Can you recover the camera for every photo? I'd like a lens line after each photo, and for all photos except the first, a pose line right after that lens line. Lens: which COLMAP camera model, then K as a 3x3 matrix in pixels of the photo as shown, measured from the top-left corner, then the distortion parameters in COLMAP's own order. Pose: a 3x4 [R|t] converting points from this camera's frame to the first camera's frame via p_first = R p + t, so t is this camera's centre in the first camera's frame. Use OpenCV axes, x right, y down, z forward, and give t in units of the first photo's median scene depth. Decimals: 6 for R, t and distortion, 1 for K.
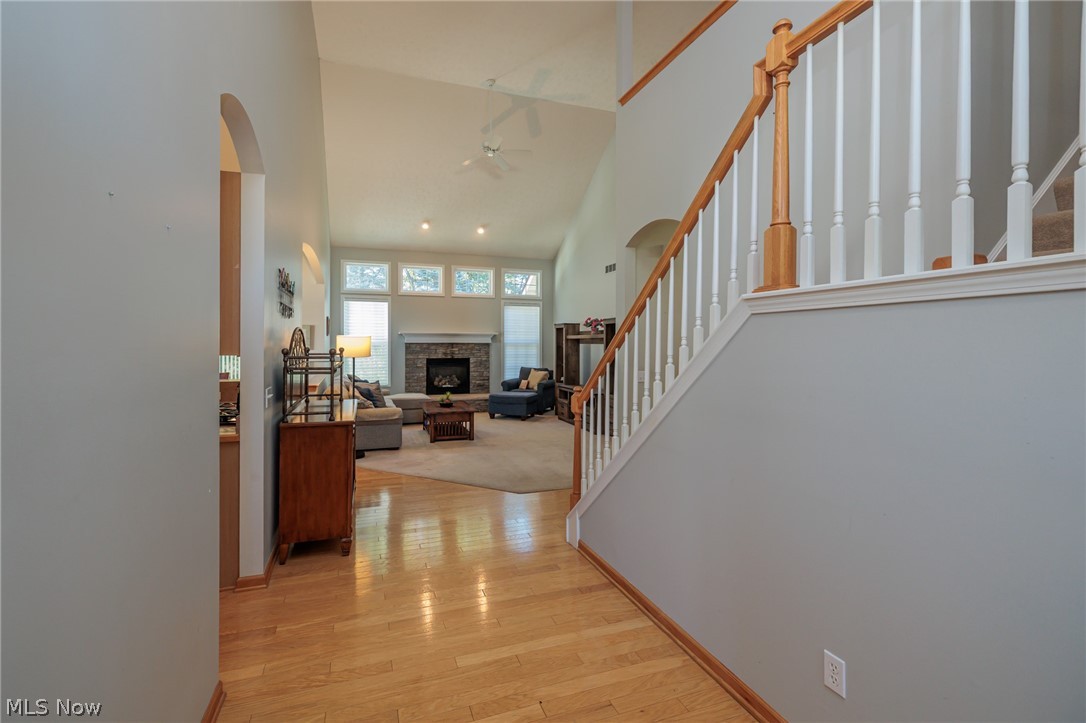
lens RADIAL K [[474.6, 0, 527.0], [0, 474.6, 350.4], [0, 0, 1]] dist [0.000497, 0.000050]
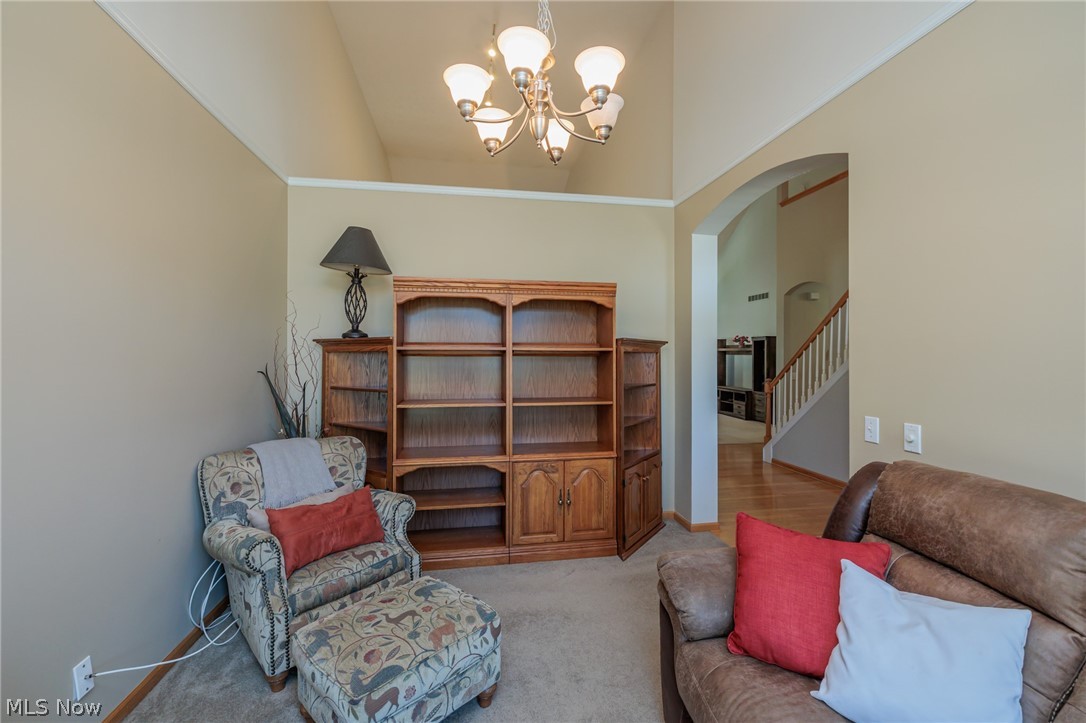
lens RADIAL K [[458.0, 0, 543.0], [0, 458.0, 361.5], [0, 0, 1]] dist [-0.000224, 0.000147]
pose [[0.984796, 0.001609, -0.173706, -0.154134], [-0.000972, 0.999992, 0.003756, 0.000647], [0.173711, -0.003530, 0.984790, -0.313415]]
